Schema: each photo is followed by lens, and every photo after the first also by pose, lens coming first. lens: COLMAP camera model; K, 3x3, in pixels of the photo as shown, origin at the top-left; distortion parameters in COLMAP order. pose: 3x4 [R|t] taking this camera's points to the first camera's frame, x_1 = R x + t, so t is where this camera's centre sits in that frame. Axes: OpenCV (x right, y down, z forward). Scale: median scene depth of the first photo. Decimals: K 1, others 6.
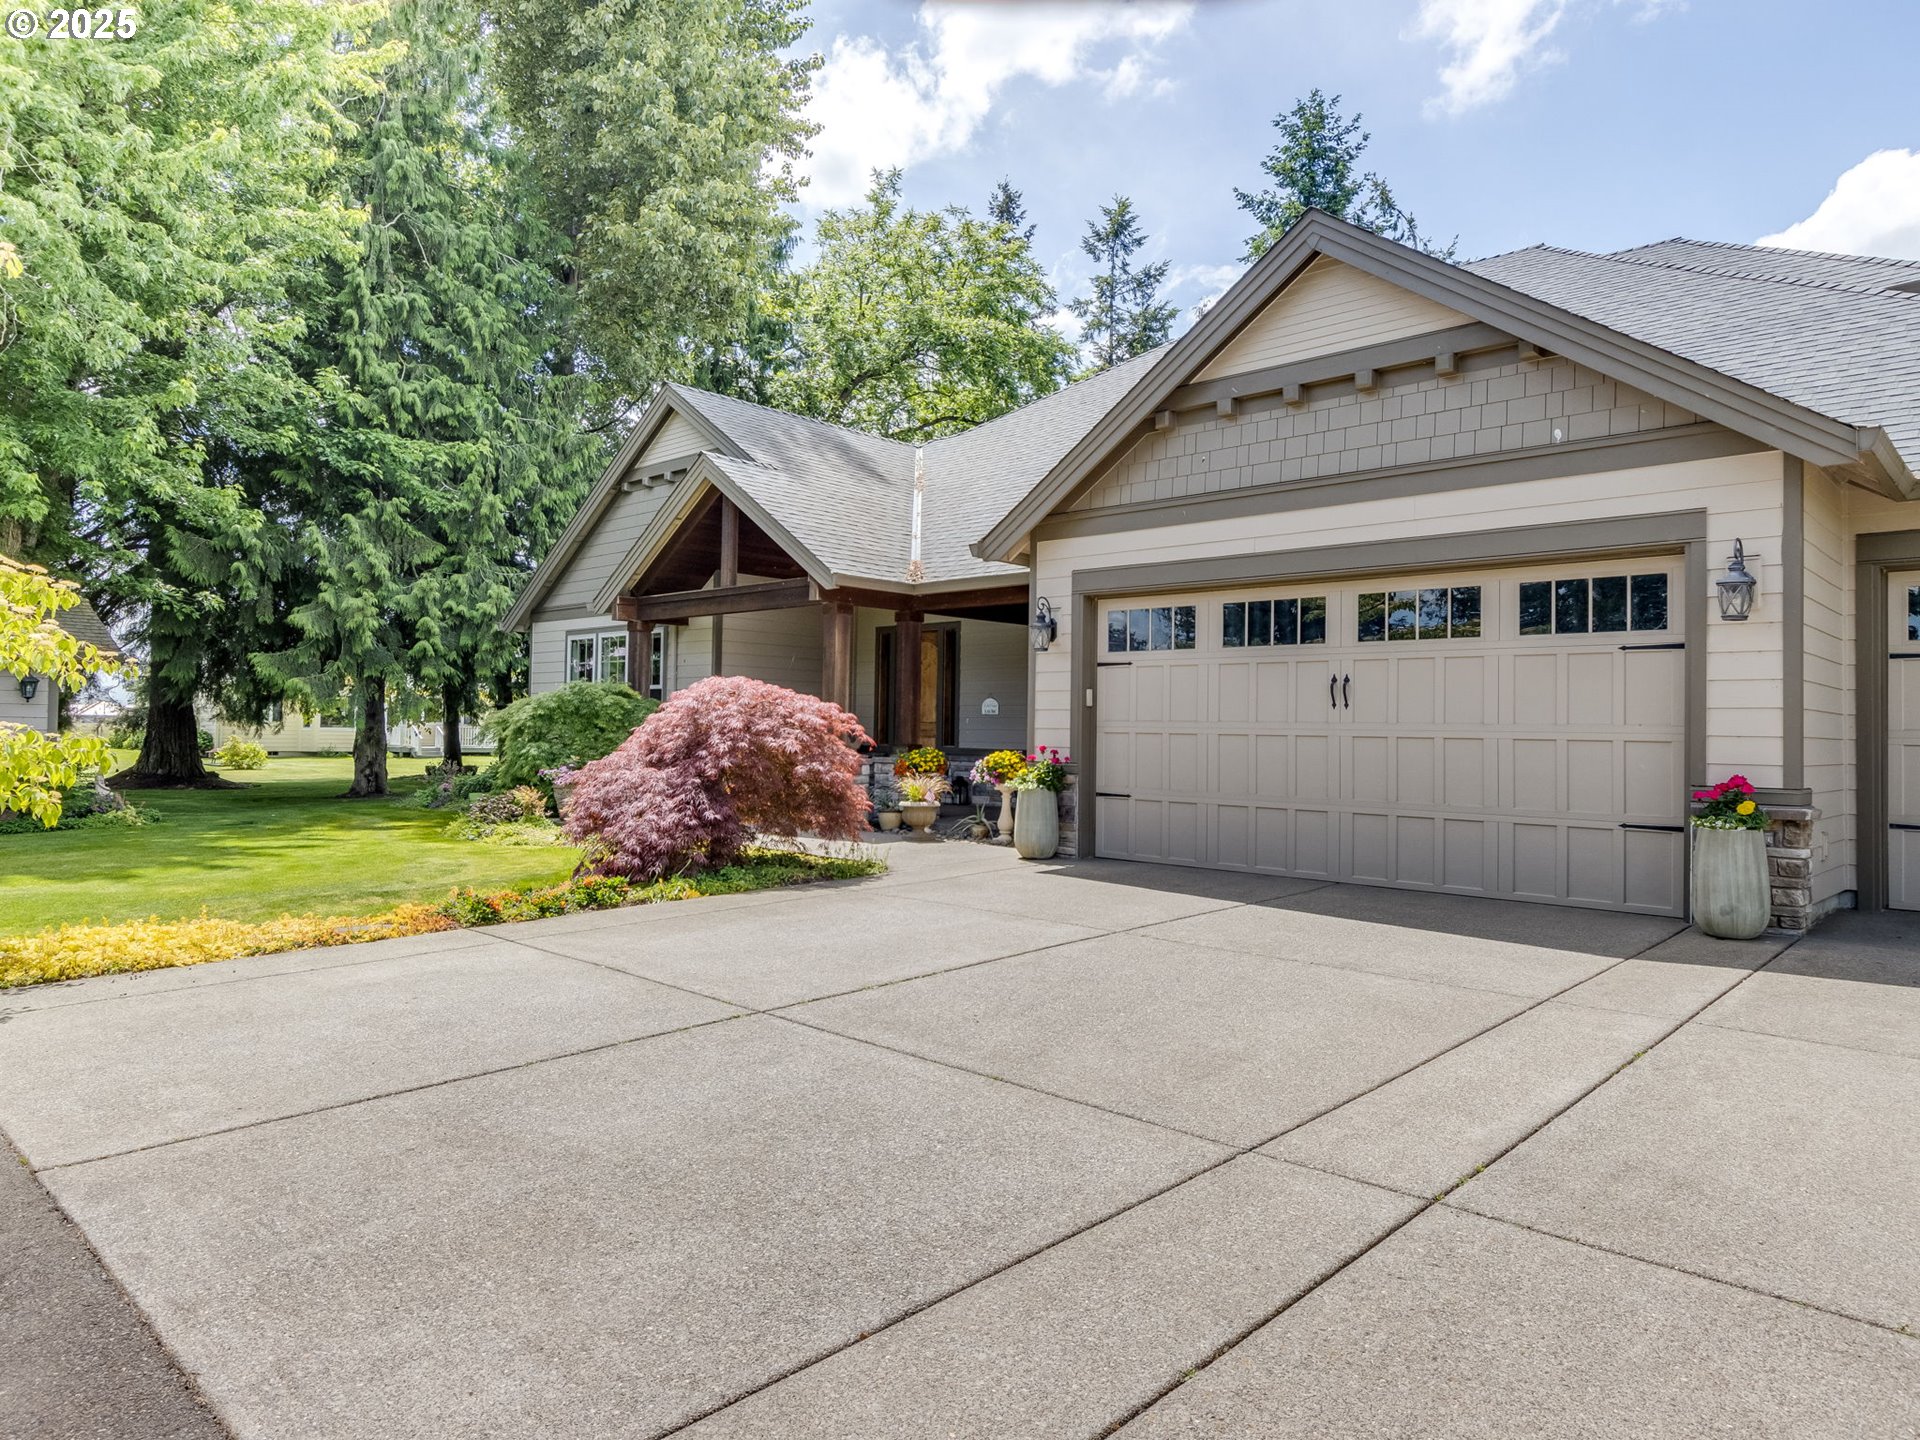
lens RADIAL K [[1203.9, 0, 954.2], [0, 1203.9, 705.8], [0, 0, 1]] dist [0.003458, -0.014272]
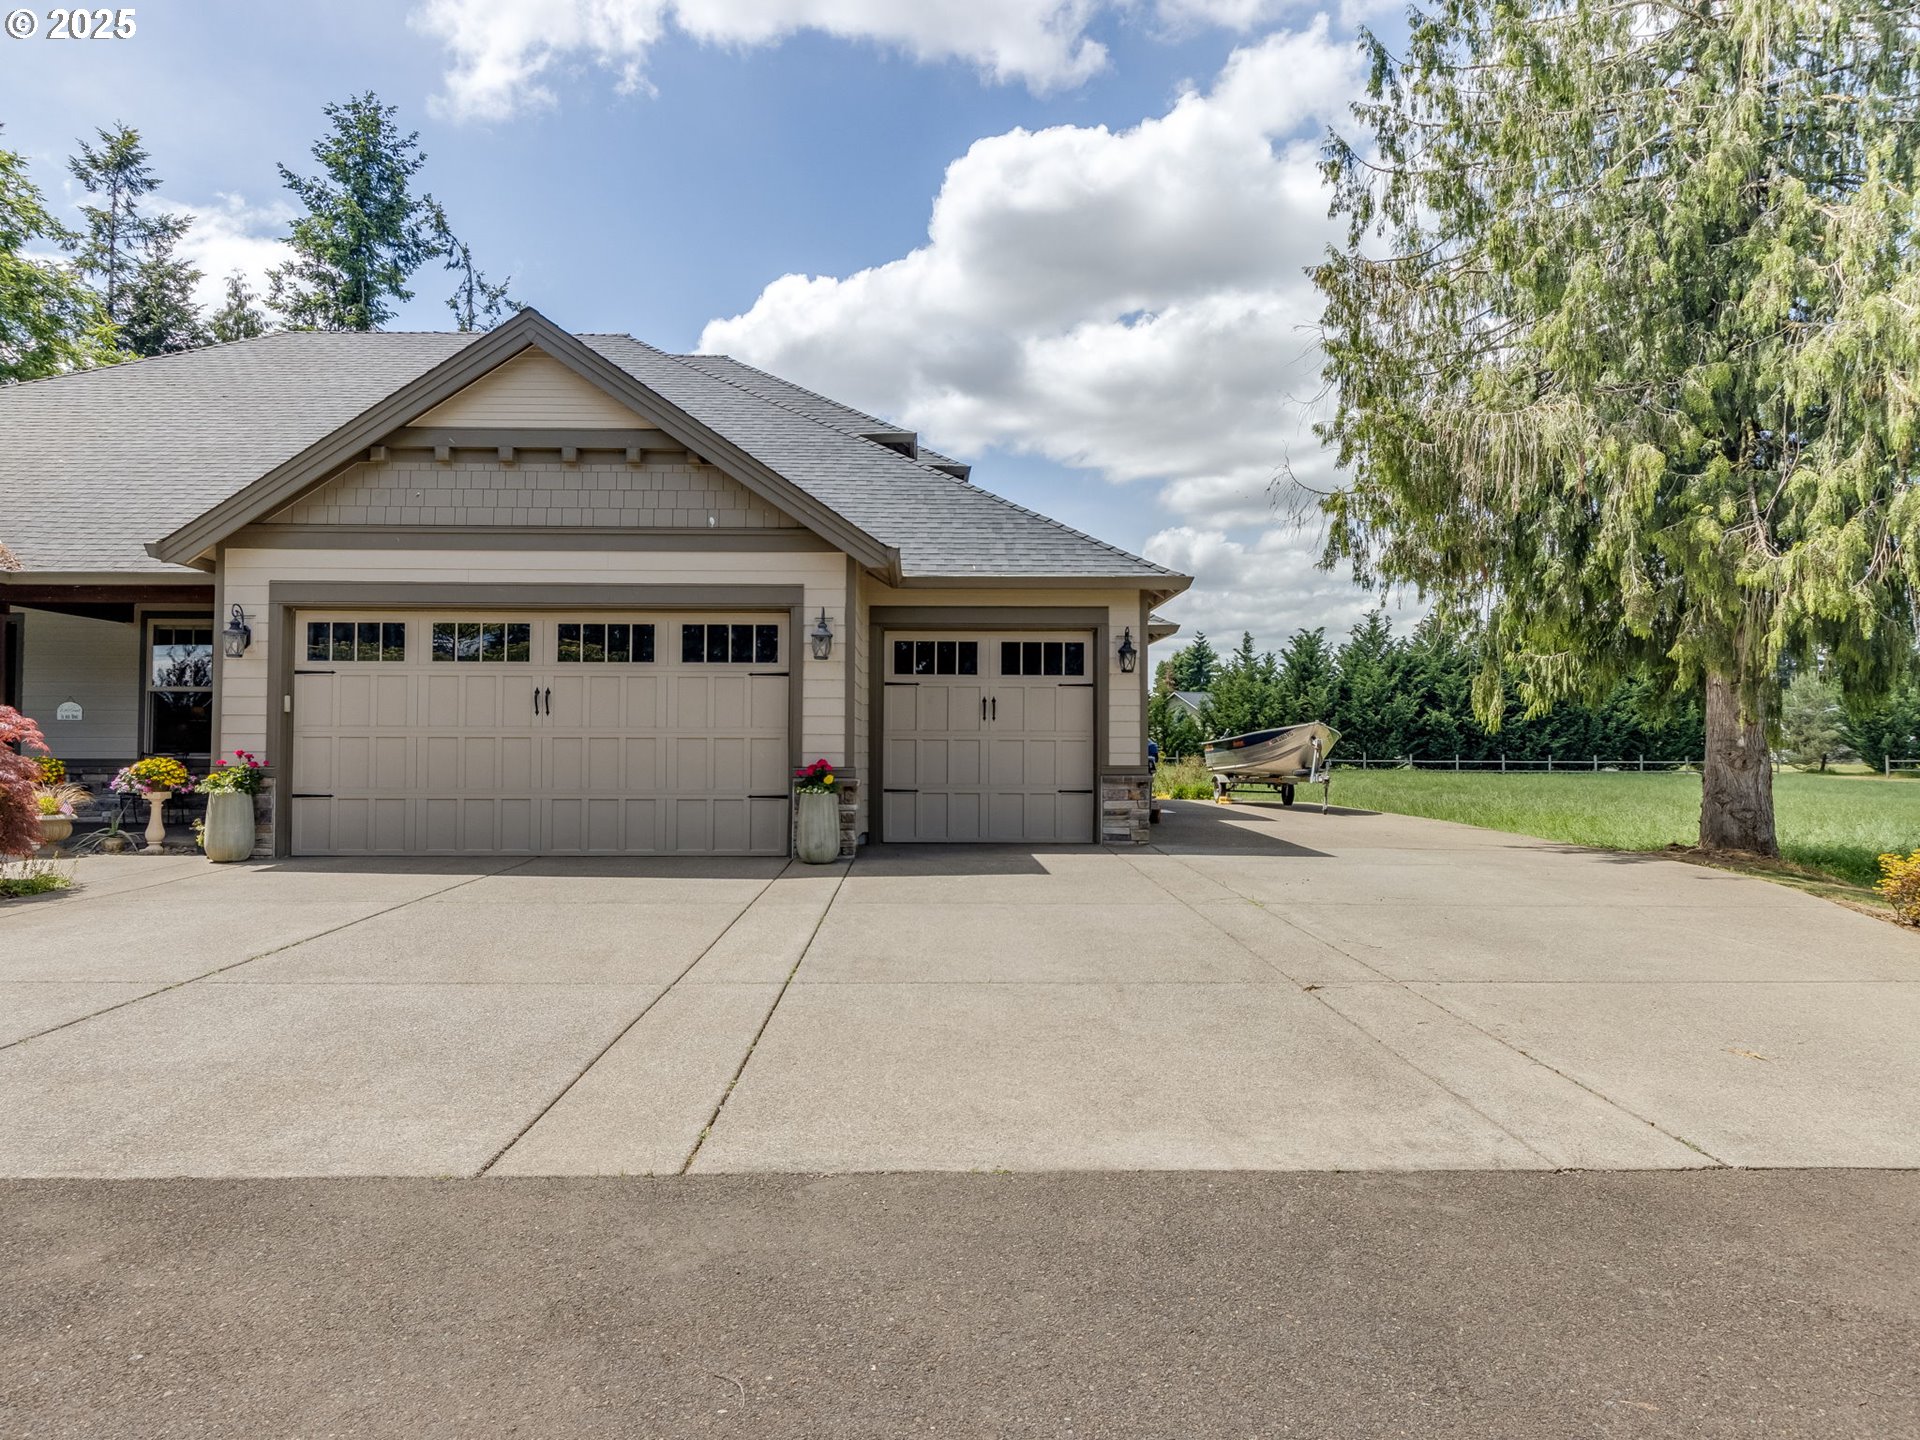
lens RADIAL K [[1214.2, 0, 962.2], [0, 1214.2, 724.3], [0, 0, 1]] dist [-0.020624, 0.006404]
pose [[0.700005, 0.000895, 0.714137, -0.237069], [-0.006011, 0.999971, 0.004639, 0.002924], [-0.714113, -0.007540, 0.699990, -0.158014]]
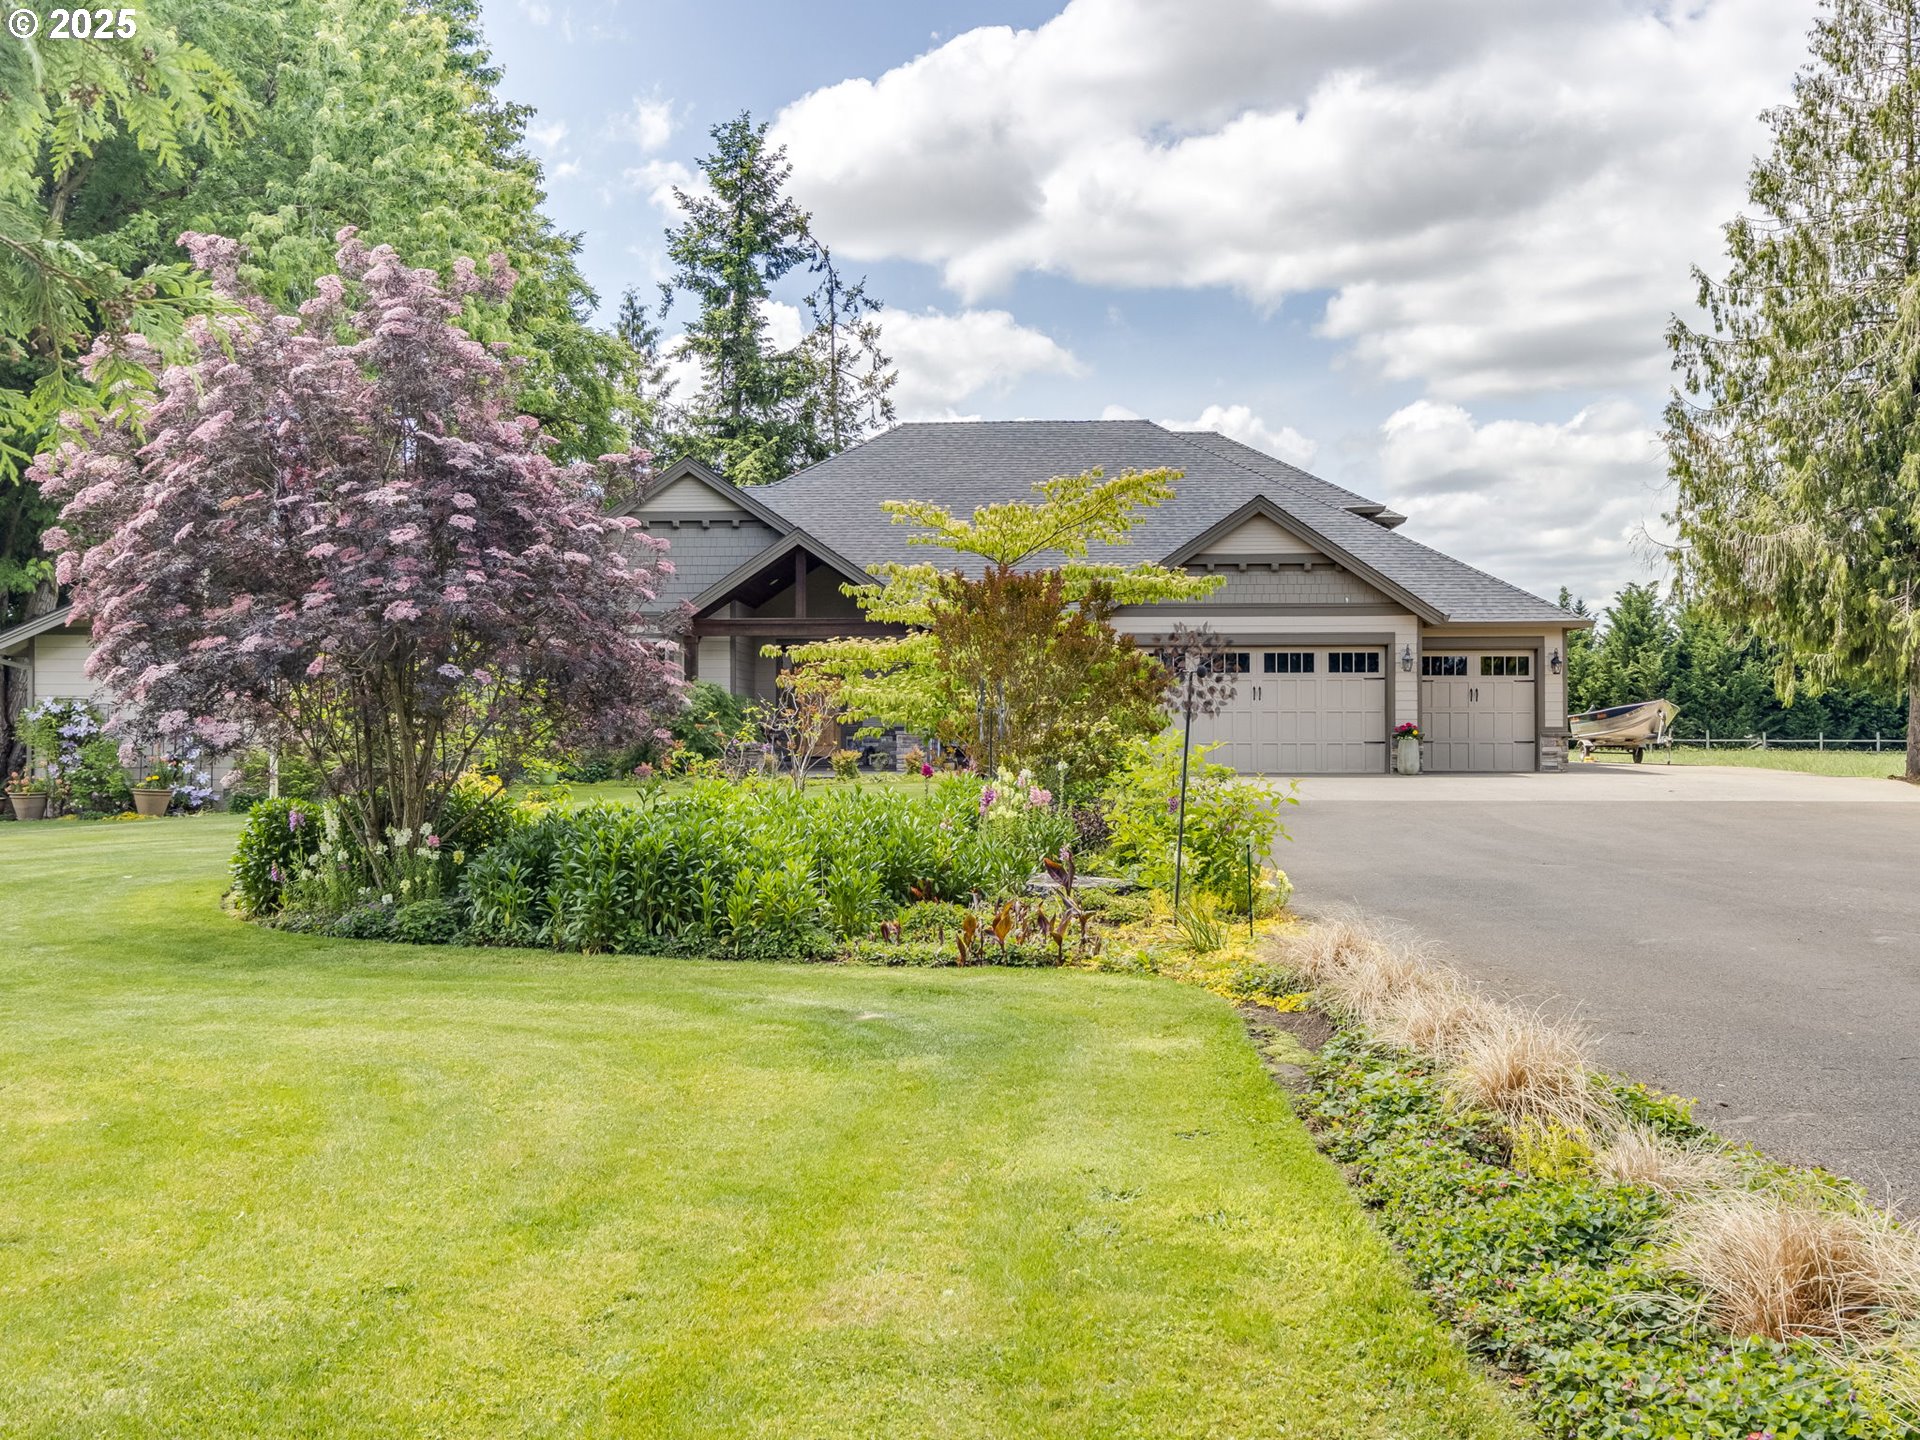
lens RADIAL K [[1823.7, 0, 958.6], [0, 1823.7, 715.3], [0, 0, 1]] dist [-0.019054, 0.000000]
pose [[0.750812, -0.009761, 0.660443, -2.231873], [0.000071, 0.999892, 0.014697, -0.019546], [-0.660515, -0.010988, 0.750732, -1.173802]]
